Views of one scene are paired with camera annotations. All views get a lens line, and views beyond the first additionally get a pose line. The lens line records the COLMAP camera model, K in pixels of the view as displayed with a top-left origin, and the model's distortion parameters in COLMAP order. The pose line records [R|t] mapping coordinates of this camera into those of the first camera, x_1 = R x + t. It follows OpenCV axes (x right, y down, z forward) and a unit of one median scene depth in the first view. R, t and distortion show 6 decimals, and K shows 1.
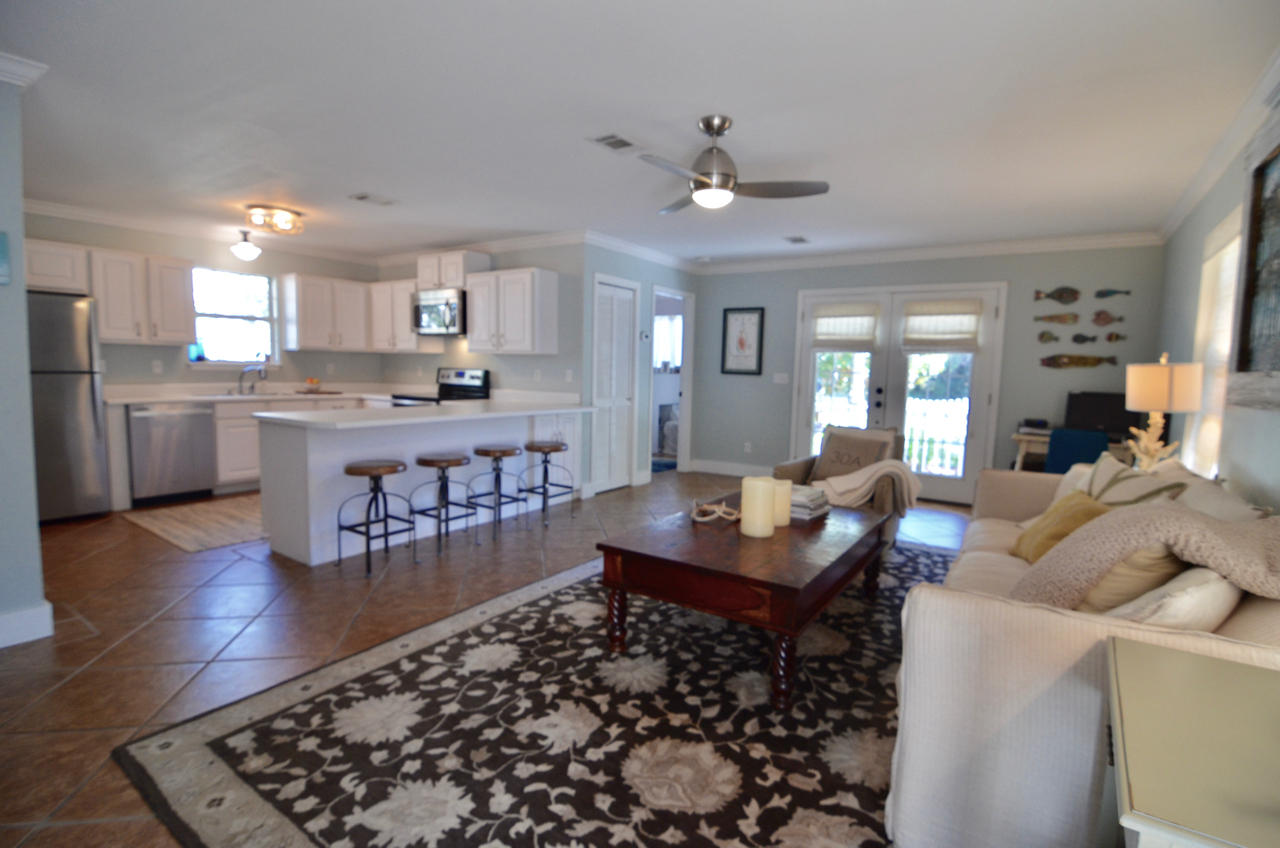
lens RADIAL K [[611.7, 0, 646.3], [0, 611.7, 418.4], [0, 0, 1]] dist [-0.010739, -0.006964]
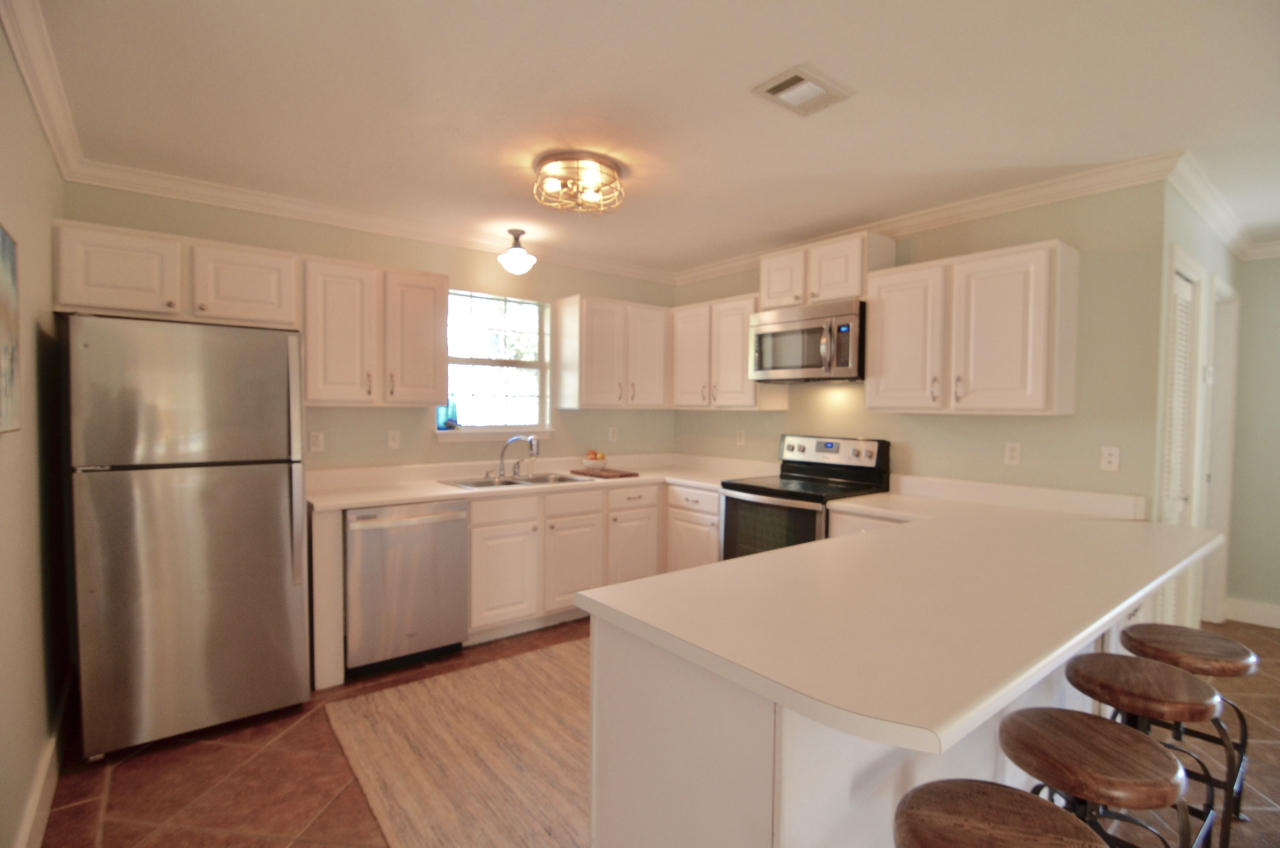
lens RADIAL K [[611.7, 0, 647.3], [0, 611.7, 419.9], [0, 0, 1]] dist [-0.010739, -0.006964]
pose [[0.954022, -0.006974, -0.299654, -0.371166], [-0.012930, 0.997841, -0.064391, -0.072141], [0.299456, 0.065305, 0.951872, 0.481839]]
